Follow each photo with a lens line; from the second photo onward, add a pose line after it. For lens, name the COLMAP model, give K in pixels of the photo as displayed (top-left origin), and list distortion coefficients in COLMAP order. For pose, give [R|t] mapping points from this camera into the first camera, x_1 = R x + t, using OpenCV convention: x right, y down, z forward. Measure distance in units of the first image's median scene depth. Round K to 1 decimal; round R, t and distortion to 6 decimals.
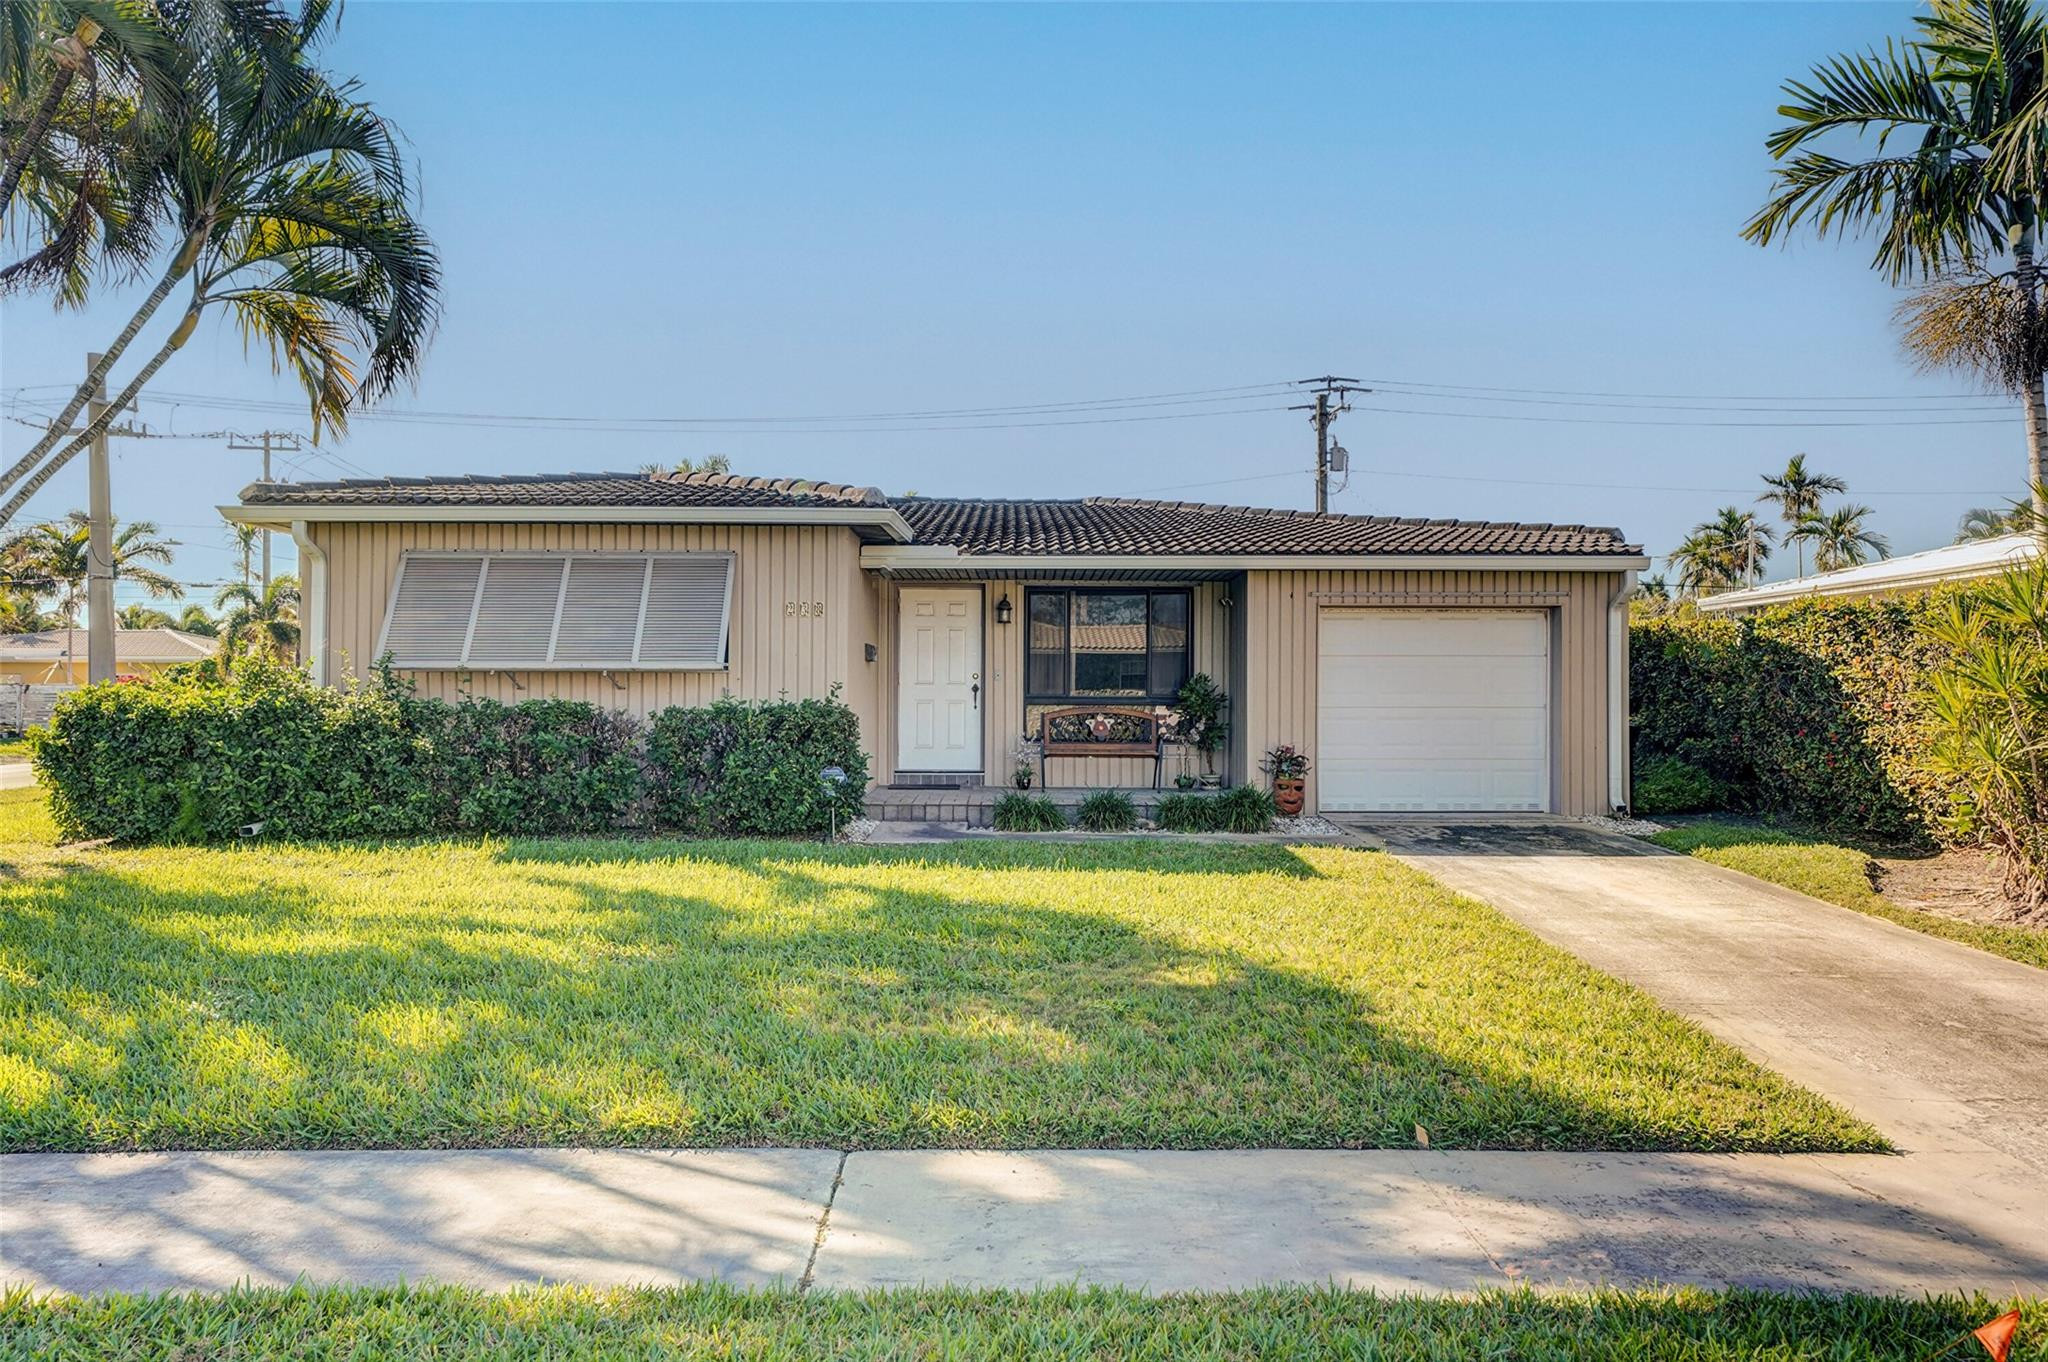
lens RADIAL K [[811.0, 0, 1024.2], [0, 811.0, 682.1], [0, 0, 1]] dist [-0.004250, 0.000338]
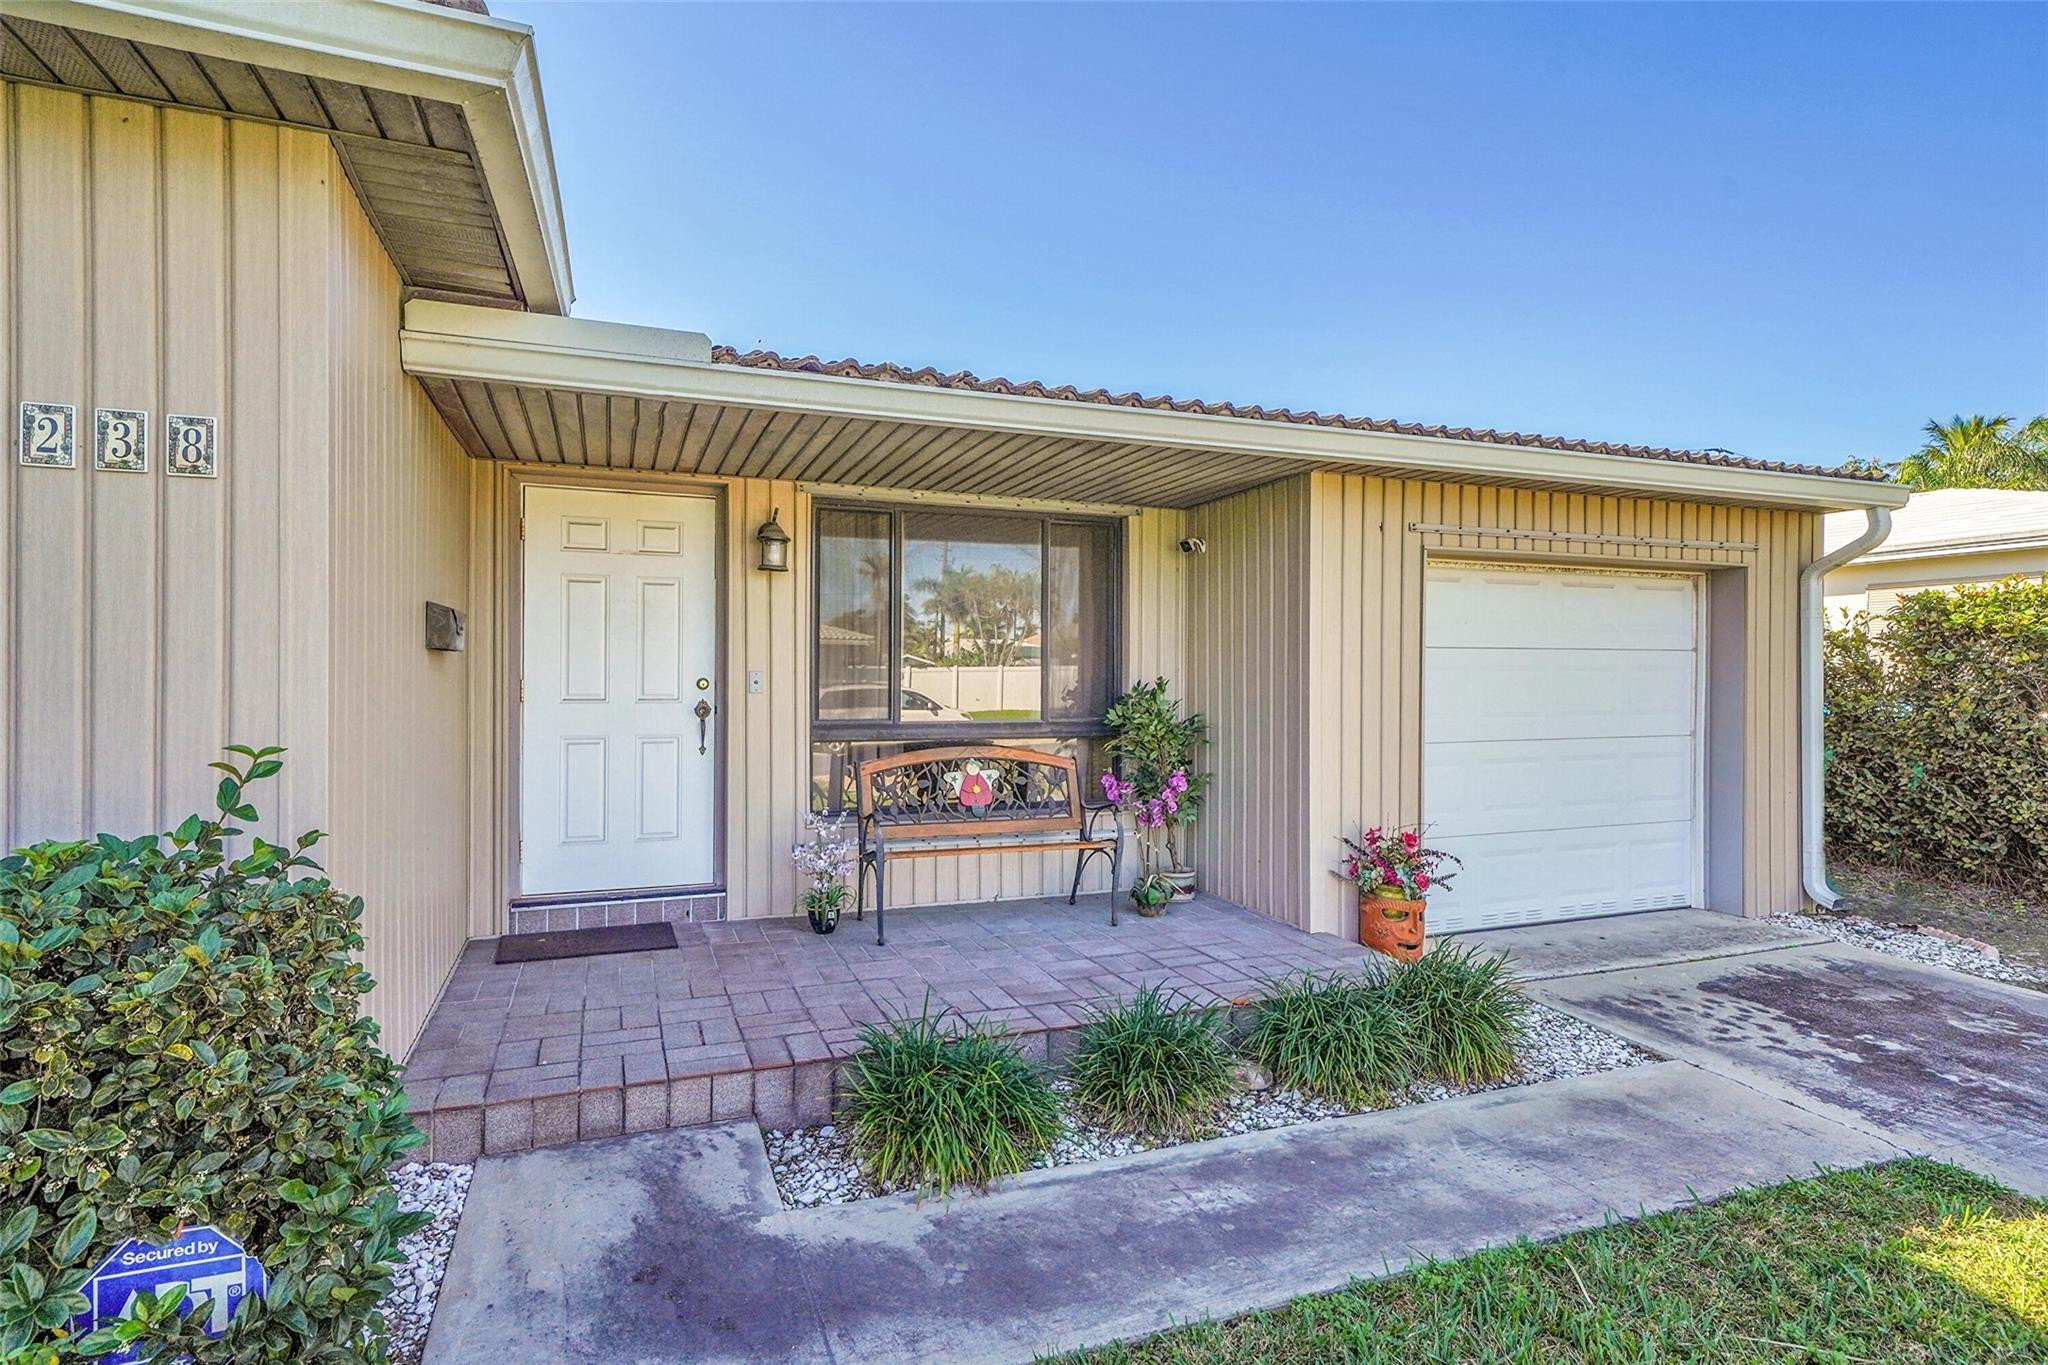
lens RADIAL K [[967.7, 0, 1011.0], [0, 967.7, 676.5], [0, 0, 1]] dist [0.002161, 0.000396]
pose [[0.947092, -0.000328, 0.320962, -0.076580], [-0.000032, 0.999999, 0.001118, -0.012998], [-0.320962, -0.001069, 0.947091, 0.444769]]
